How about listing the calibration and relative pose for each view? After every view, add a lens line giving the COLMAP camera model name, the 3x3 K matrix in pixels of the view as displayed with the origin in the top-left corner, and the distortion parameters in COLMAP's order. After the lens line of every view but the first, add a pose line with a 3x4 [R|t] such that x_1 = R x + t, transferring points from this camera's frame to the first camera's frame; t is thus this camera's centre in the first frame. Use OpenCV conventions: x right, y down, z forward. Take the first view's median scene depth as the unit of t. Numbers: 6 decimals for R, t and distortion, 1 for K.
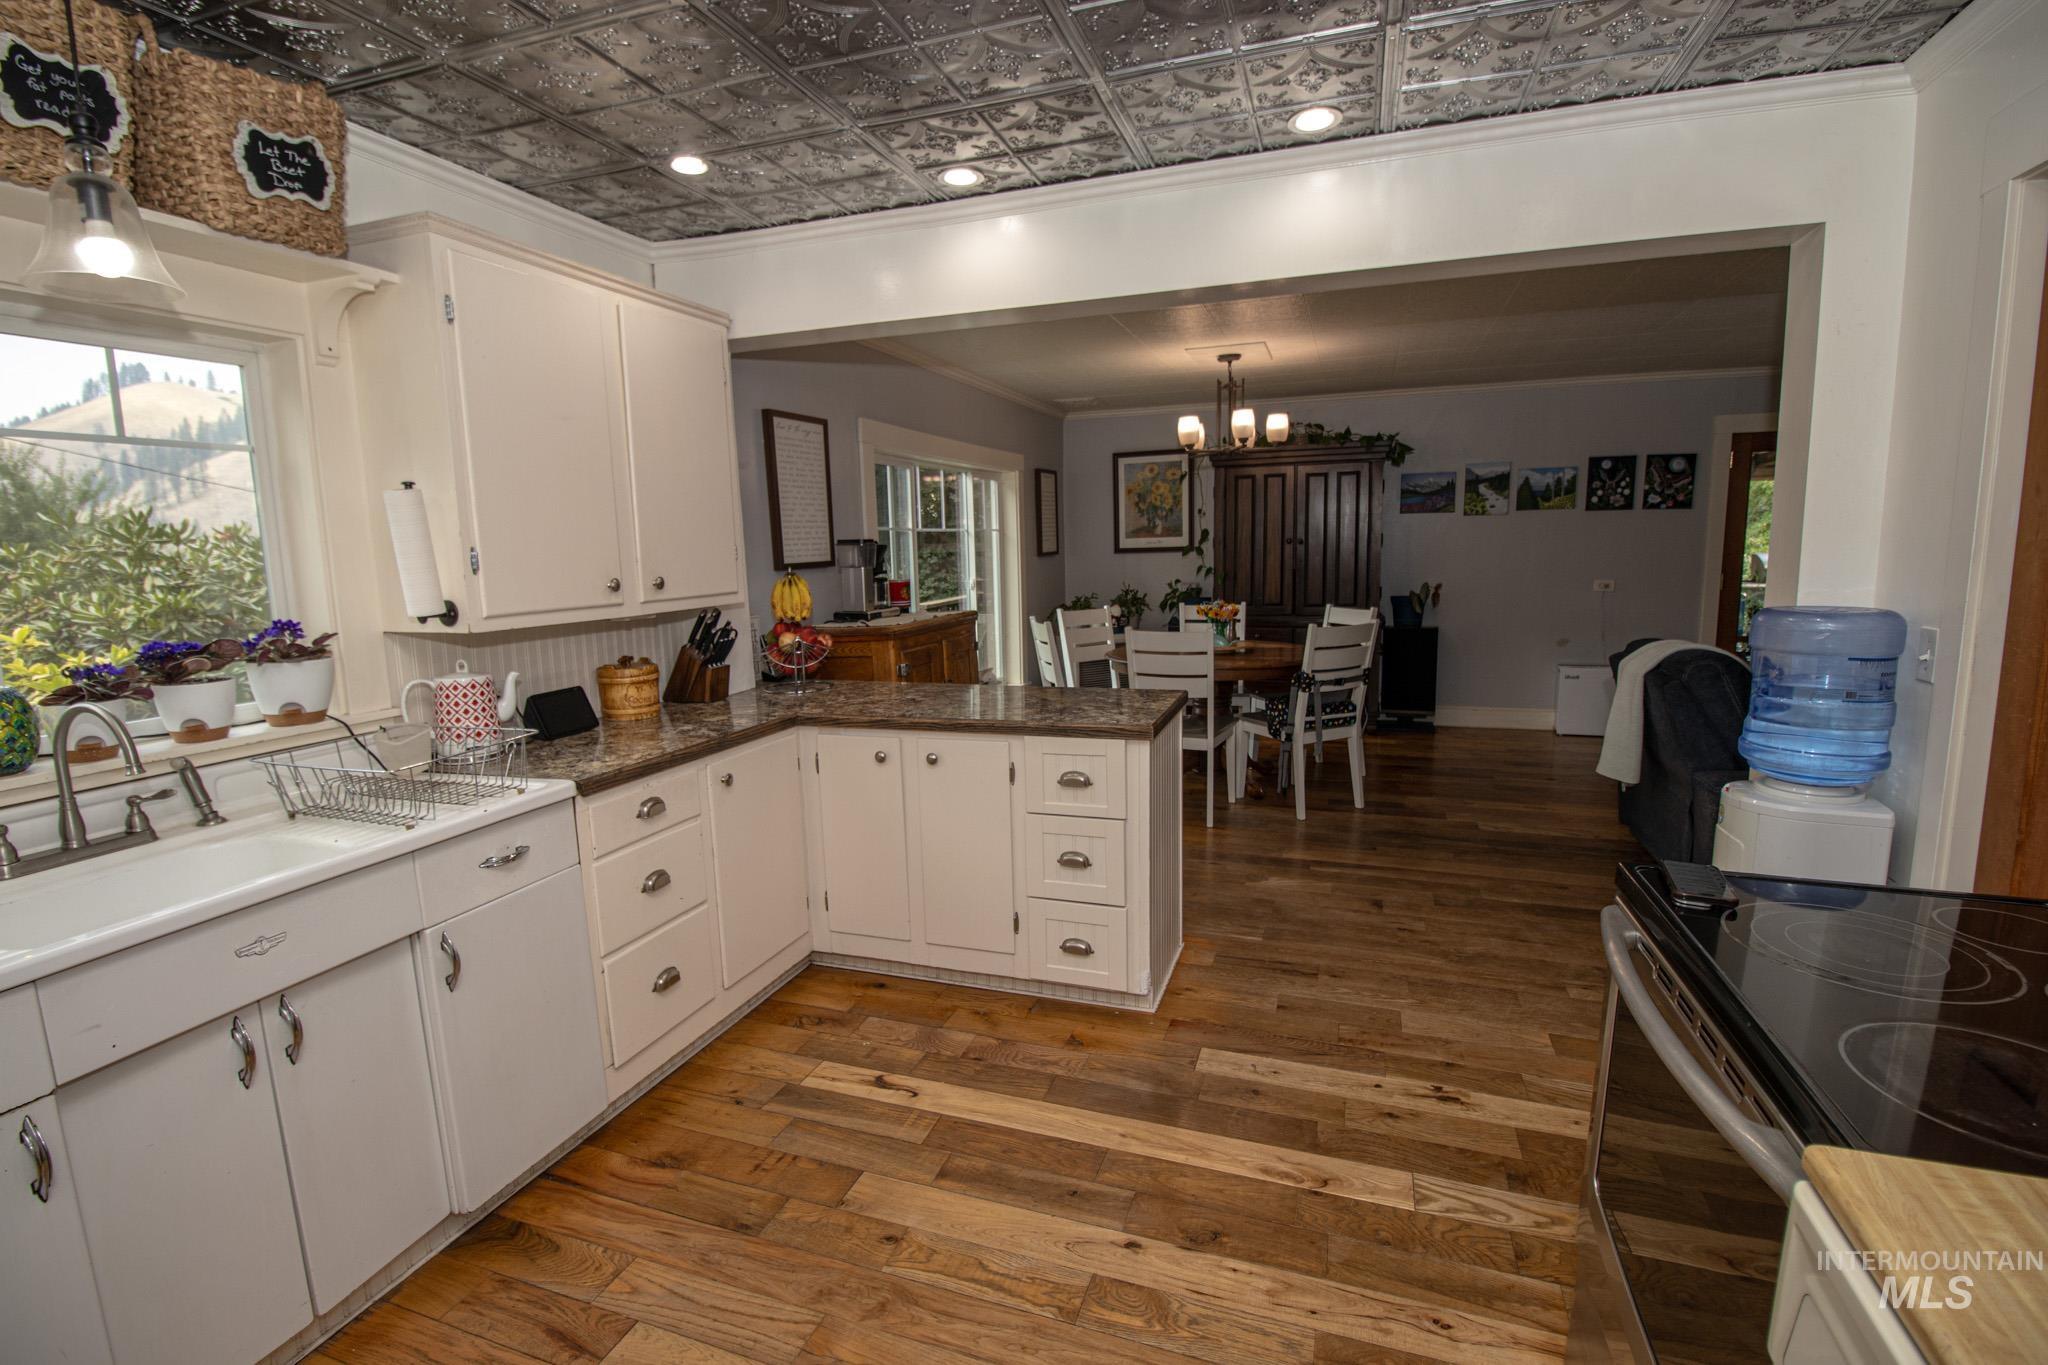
lens RADIAL K [[964.4, 0, 1025.3], [0, 964.4, 690.0], [0, 0, 1]] dist [-0.001244, -0.014103]
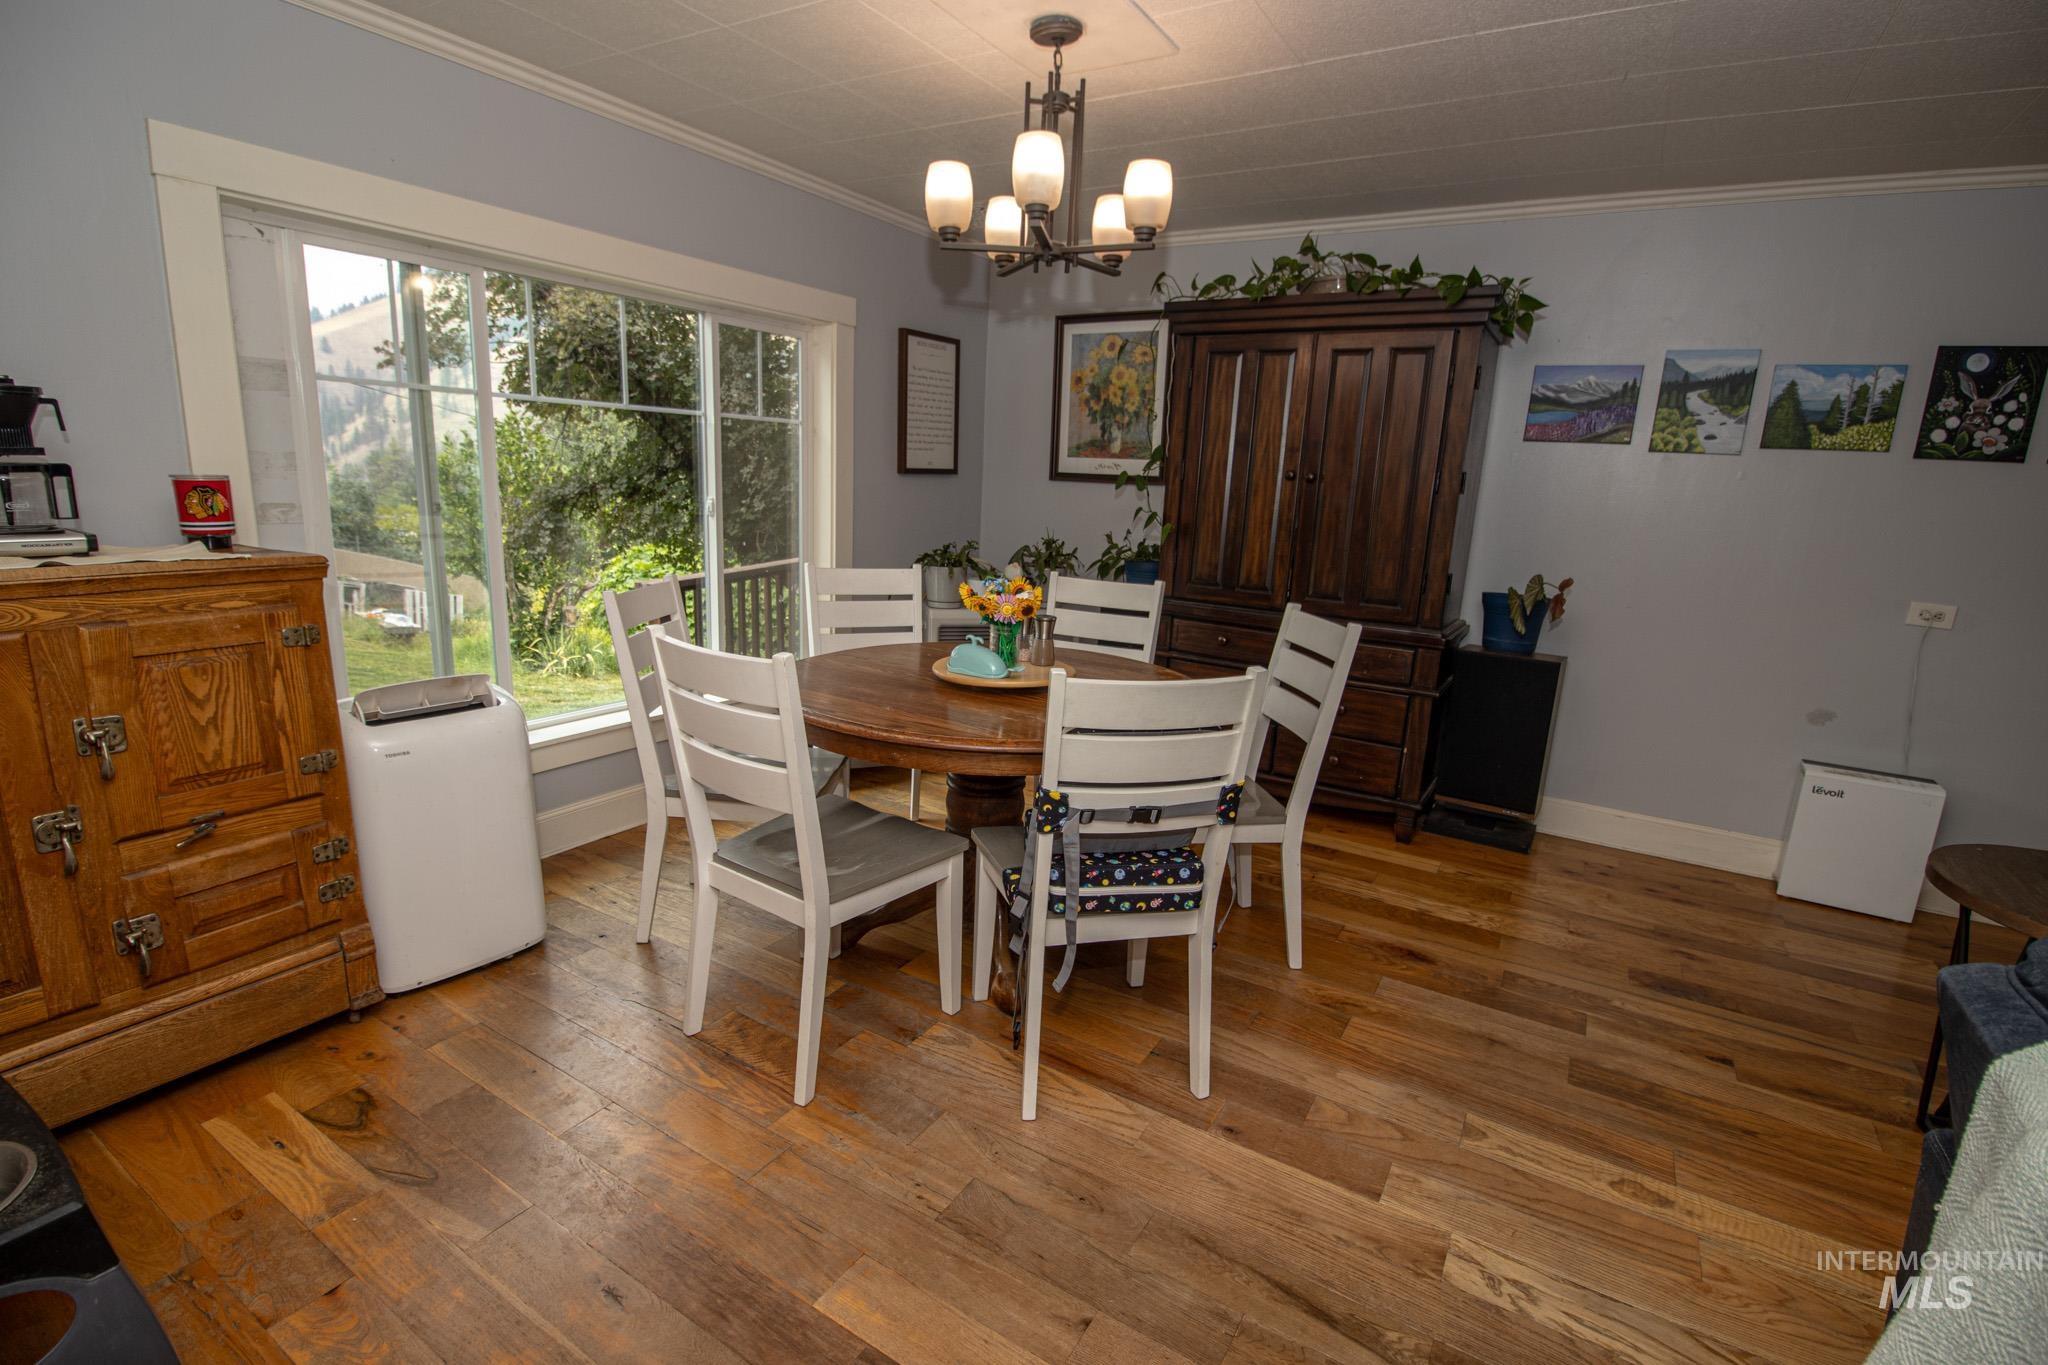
lens RADIAL K [[964.4, 0, 1025.3], [0, 964.4, 690.0], [0, 0, 1]] dist [-0.001244, -0.014103]
pose [[0.974427, 0.116001, -0.192447, 0.247980], [-0.102725, 0.991677, 0.077618, -0.060598], [0.199849, -0.055864, 0.978233, 0.428204]]
